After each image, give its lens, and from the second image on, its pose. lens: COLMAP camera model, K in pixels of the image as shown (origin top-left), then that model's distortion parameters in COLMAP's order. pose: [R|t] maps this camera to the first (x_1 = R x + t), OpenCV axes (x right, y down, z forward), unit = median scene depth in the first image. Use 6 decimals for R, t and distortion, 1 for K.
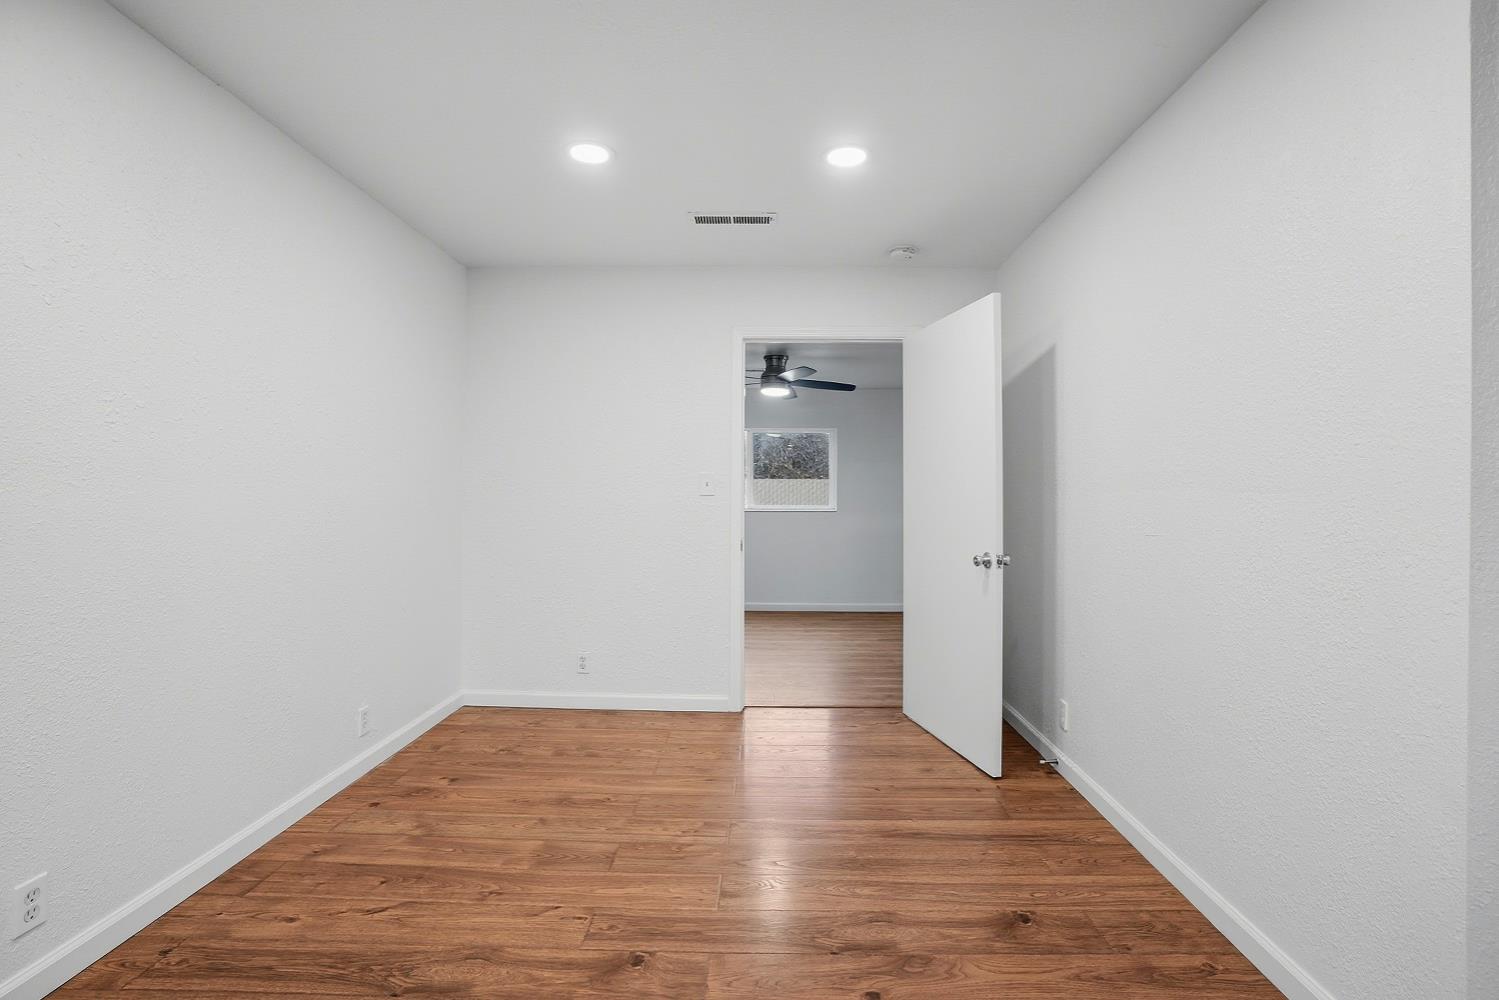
lens RADIAL K [[706.1, 0, 752.4], [0, 706.1, 472.5], [0, 0, 1]] dist [-0.065211, 0.027622]
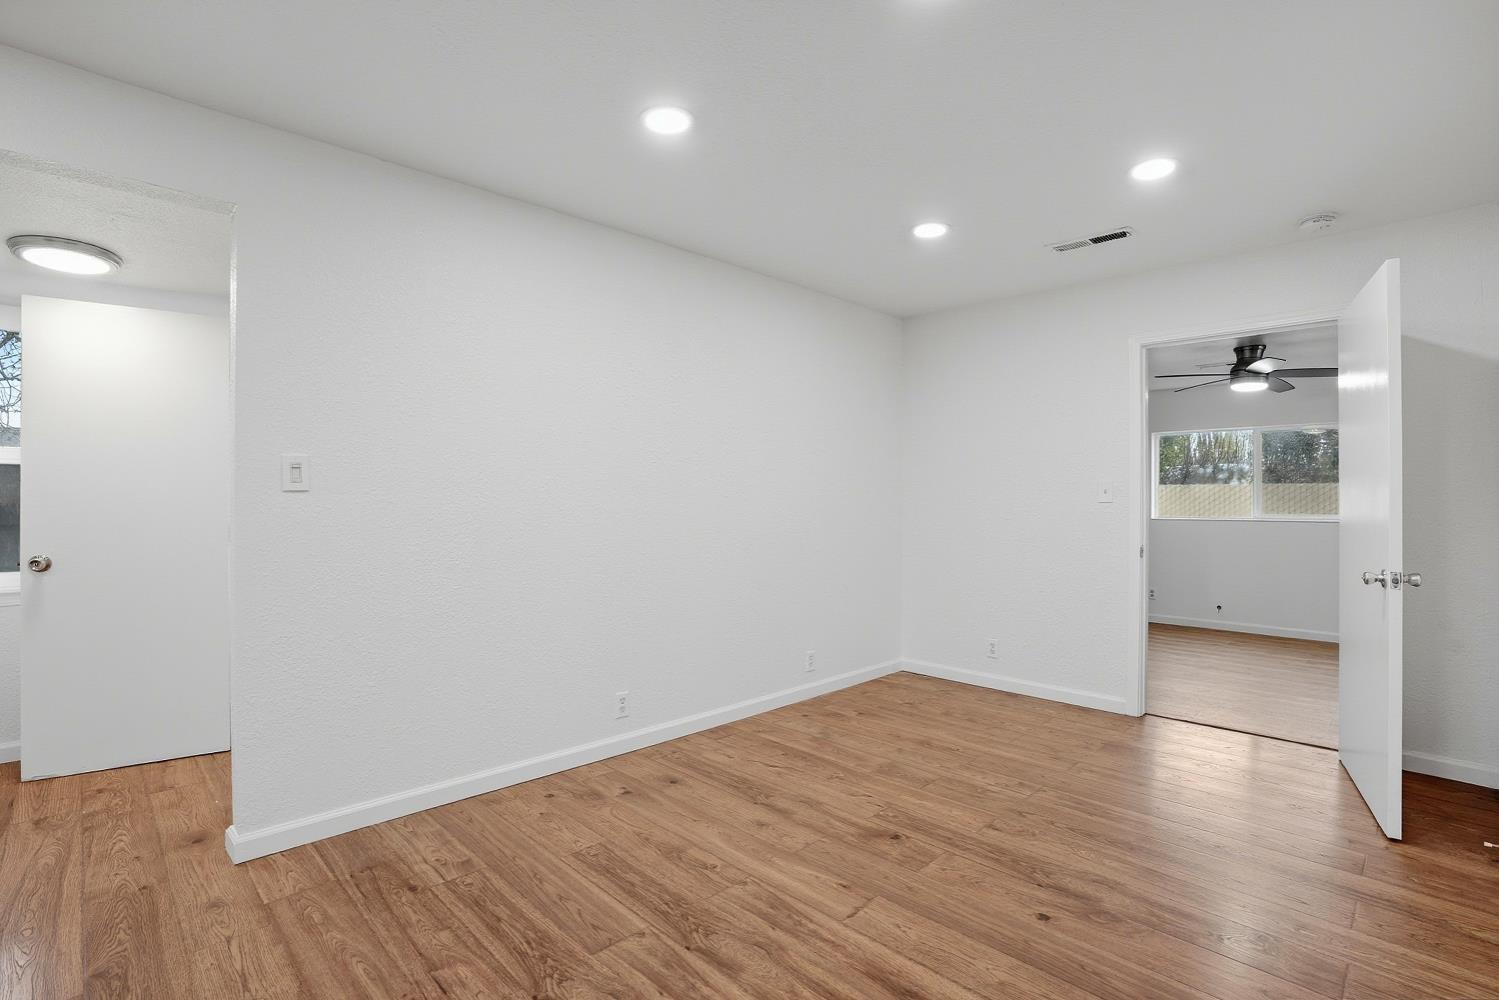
lens RADIAL K [[689.9, 0, 758.4], [0, 689.9, 483.0], [0, 0, 1]] dist [-0.021188, 0.000457]
pose [[0.728854, -0.021410, -0.684334, 0.385098], [0.023120, 0.999711, -0.006653, -0.002275], [0.684279, -0.010973, 0.729138, -0.125701]]
